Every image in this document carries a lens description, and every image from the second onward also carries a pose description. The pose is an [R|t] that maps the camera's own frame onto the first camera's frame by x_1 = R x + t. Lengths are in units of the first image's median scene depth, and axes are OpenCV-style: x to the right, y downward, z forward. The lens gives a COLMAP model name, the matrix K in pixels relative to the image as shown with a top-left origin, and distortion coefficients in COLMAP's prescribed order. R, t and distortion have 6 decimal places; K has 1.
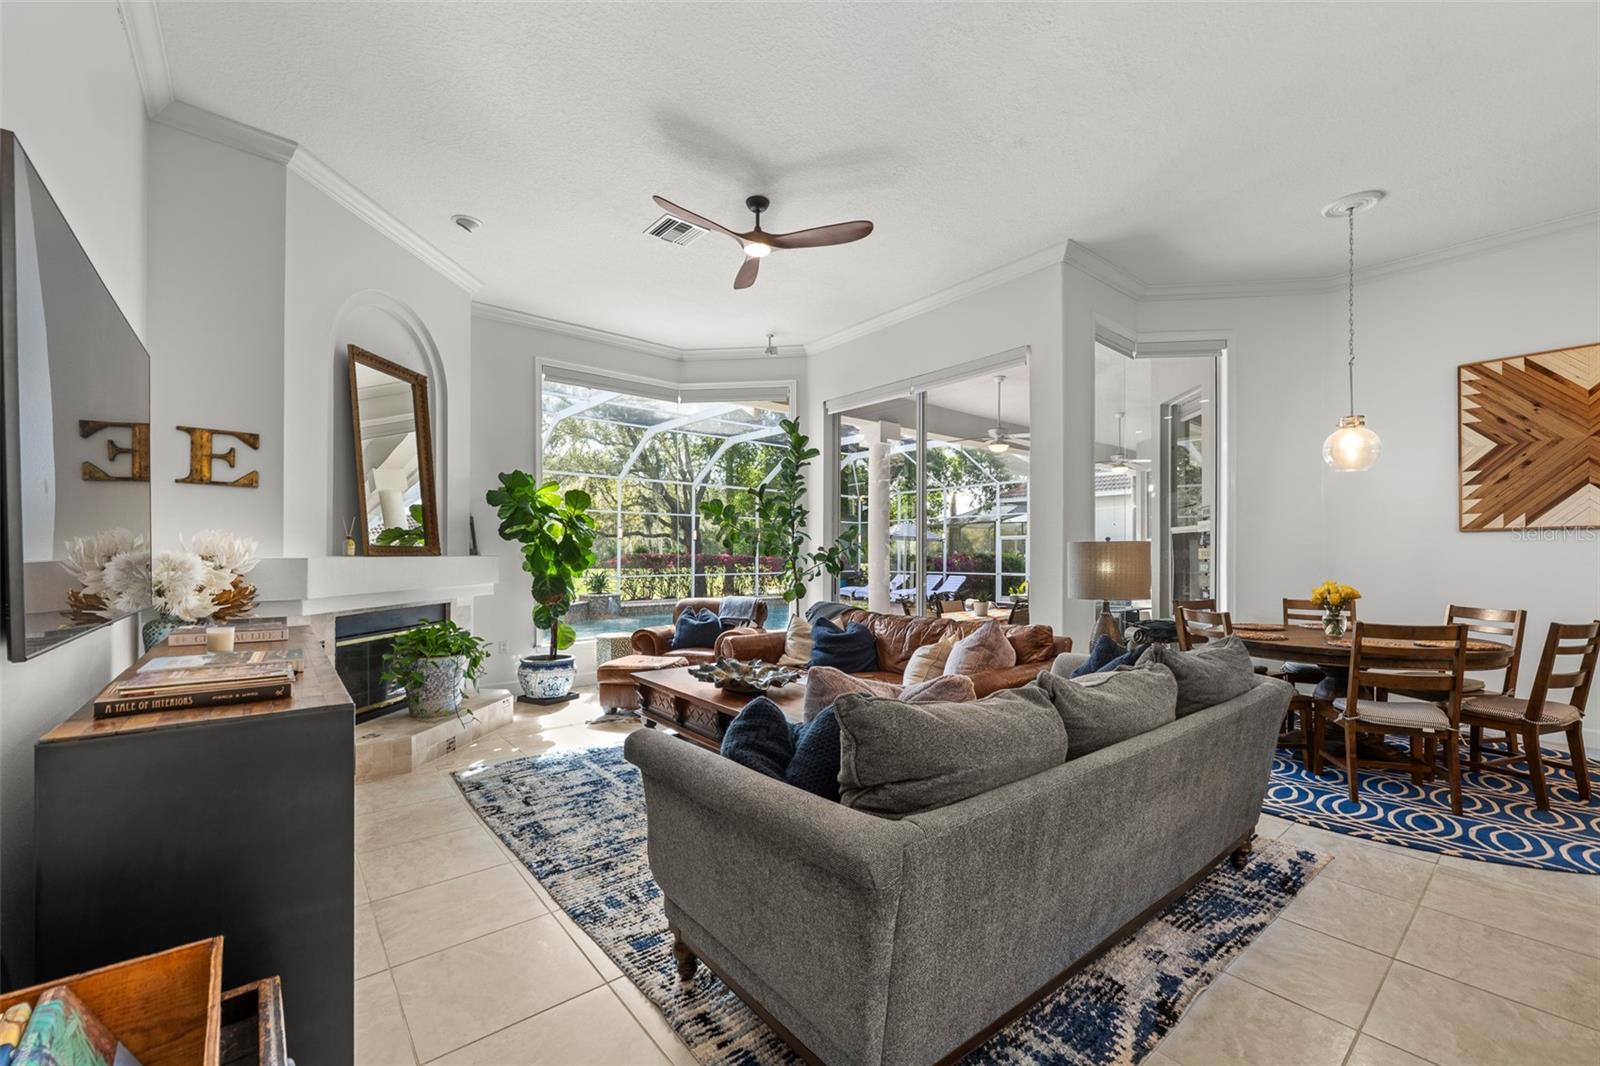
lens RADIAL K [[641.4, 0, 798.4], [0, 641.4, 550.1], [0, 0, 1]] dist [-0.000165, -0.000022]
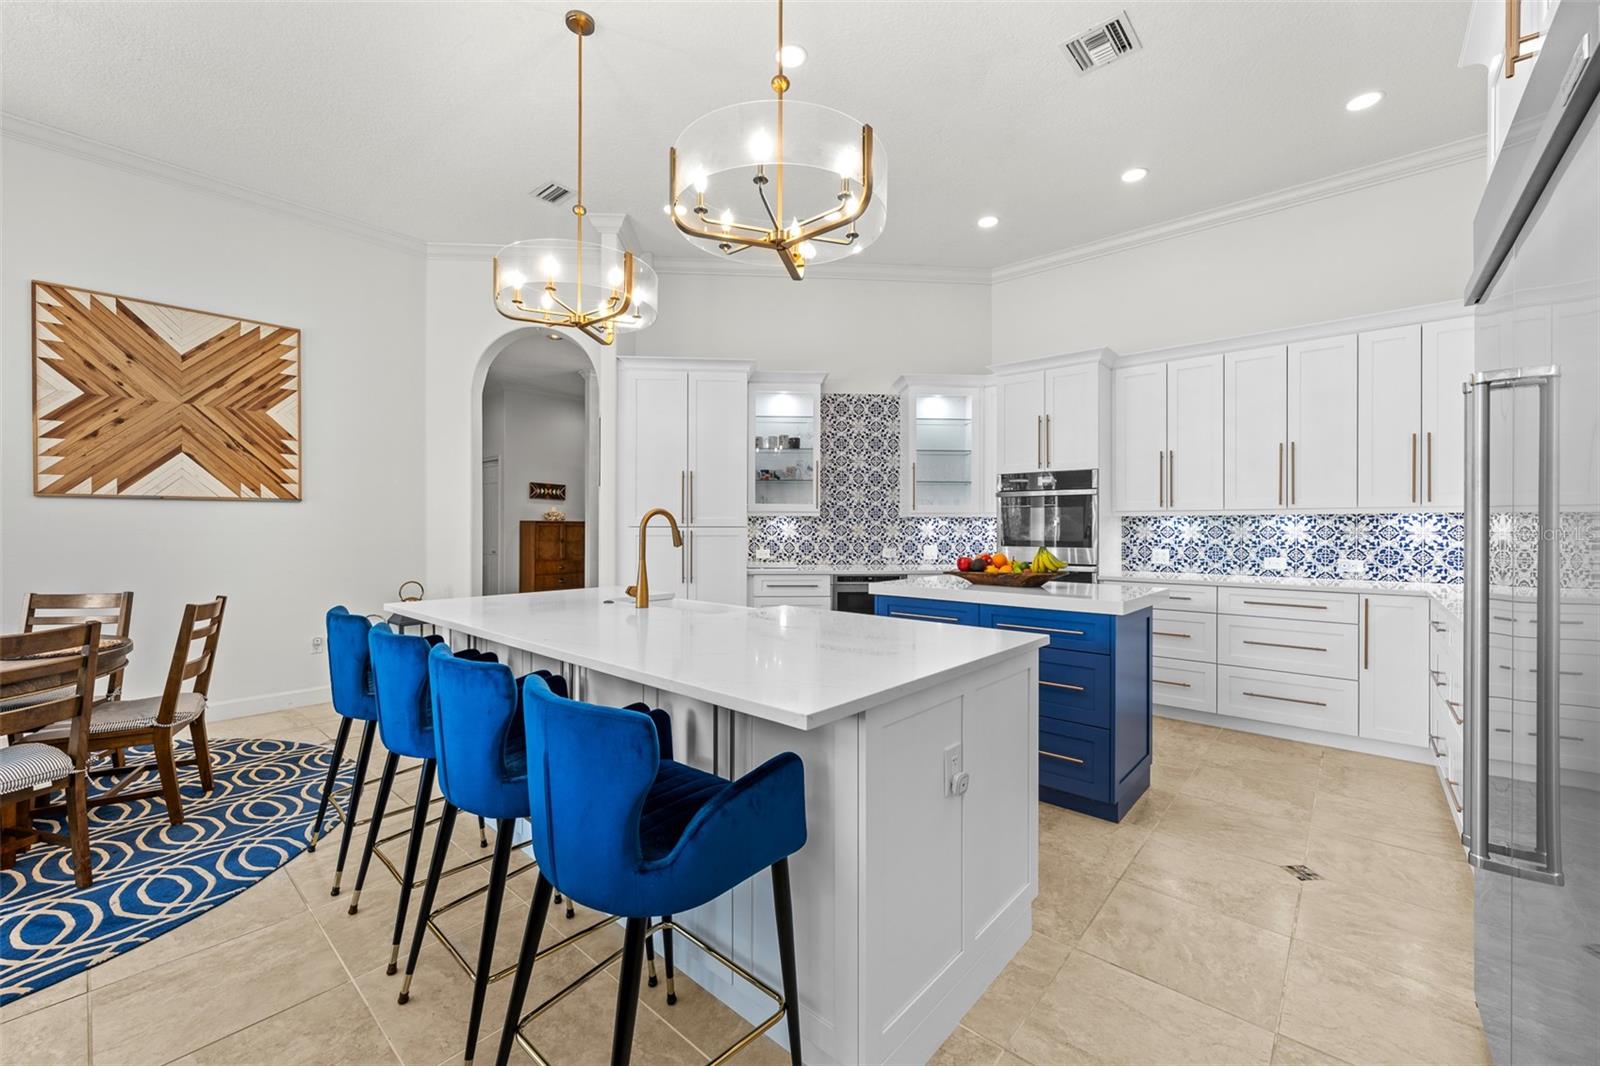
lens RADIAL K [[635.4, 0, 796.3], [0, 635.4, 529.0], [0, 0, 1]] dist [0.000063, 0.000084]
pose [[-0.159348, -0.003115, 0.987218, 0.122480], [-0.006841, 0.999974, 0.002051, 0.002387], [-0.987199, -0.006427, -0.159365, 0.202993]]
